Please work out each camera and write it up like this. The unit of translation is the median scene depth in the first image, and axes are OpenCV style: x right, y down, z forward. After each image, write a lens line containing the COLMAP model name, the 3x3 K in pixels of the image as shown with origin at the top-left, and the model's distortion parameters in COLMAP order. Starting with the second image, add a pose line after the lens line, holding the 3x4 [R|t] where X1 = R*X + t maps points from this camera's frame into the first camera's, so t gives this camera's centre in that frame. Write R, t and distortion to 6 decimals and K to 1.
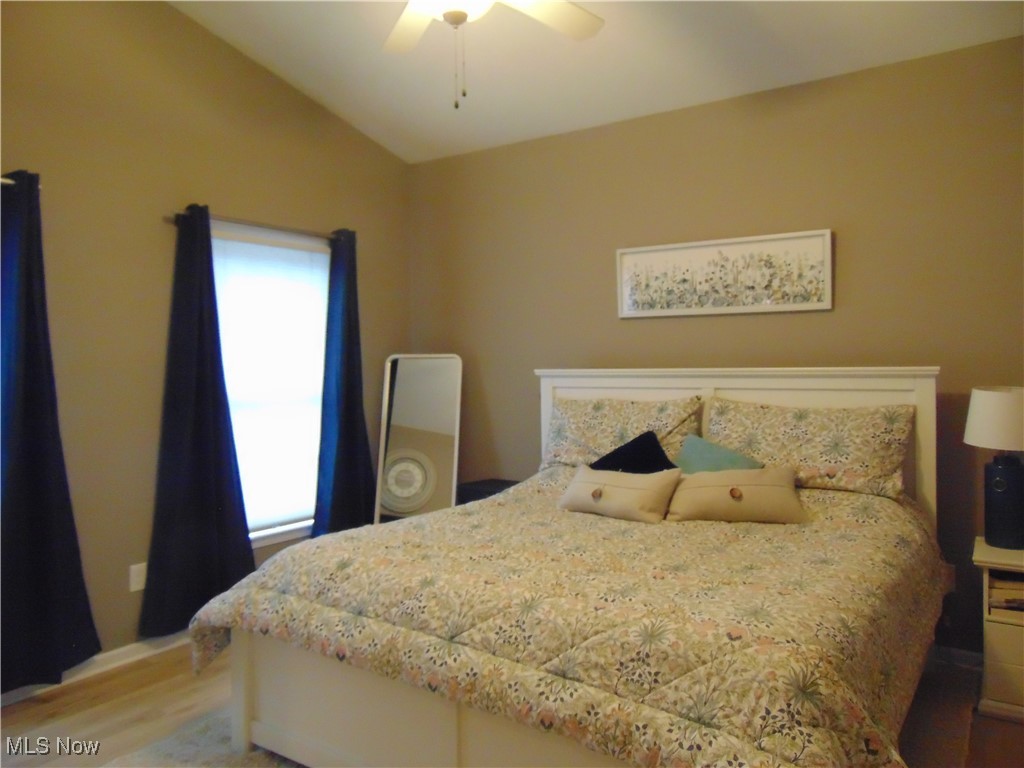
lens RADIAL K [[762.1, 0, 512.0], [0, 762.1, 385.4], [0, 0, 1]] dist [-0.019005, 0.033451]
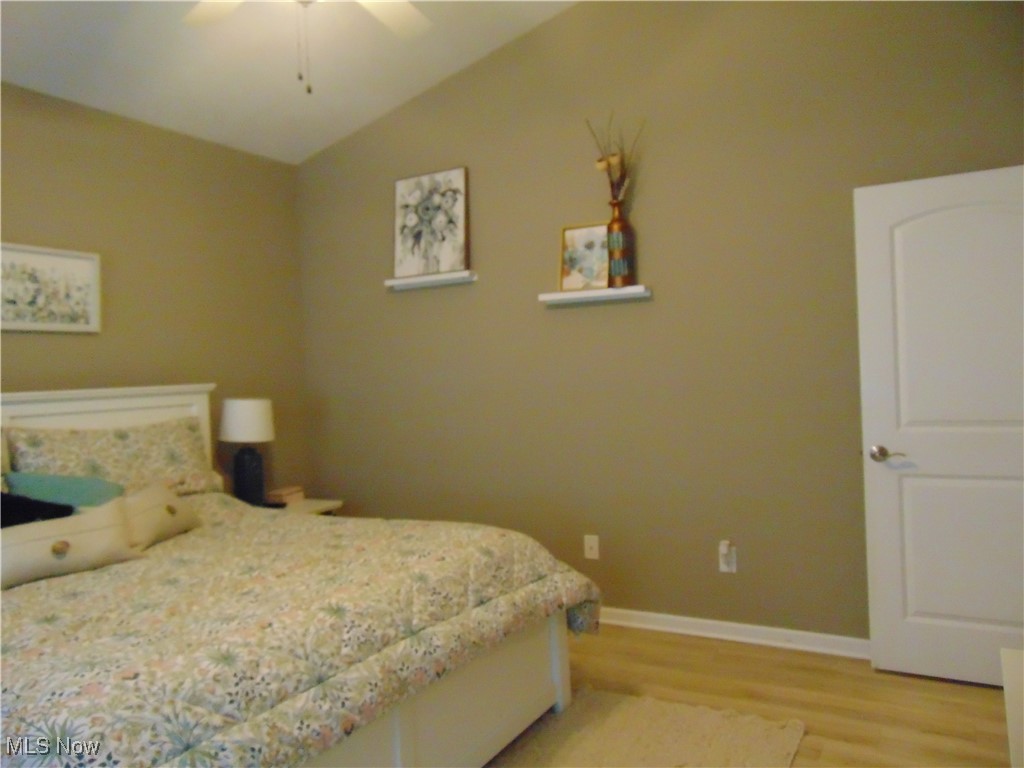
lens RADIAL K [[762.1, 0, 511.1], [0, 762.1, 382.2], [0, 0, 1]] dist [-0.019005, 0.033451]
pose [[-0.097349, 0.000850, 0.995250, -0.724603], [0.074763, 0.997180, 0.006461, 0.001295], [-0.992438, 0.075037, -0.097138, 0.619025]]
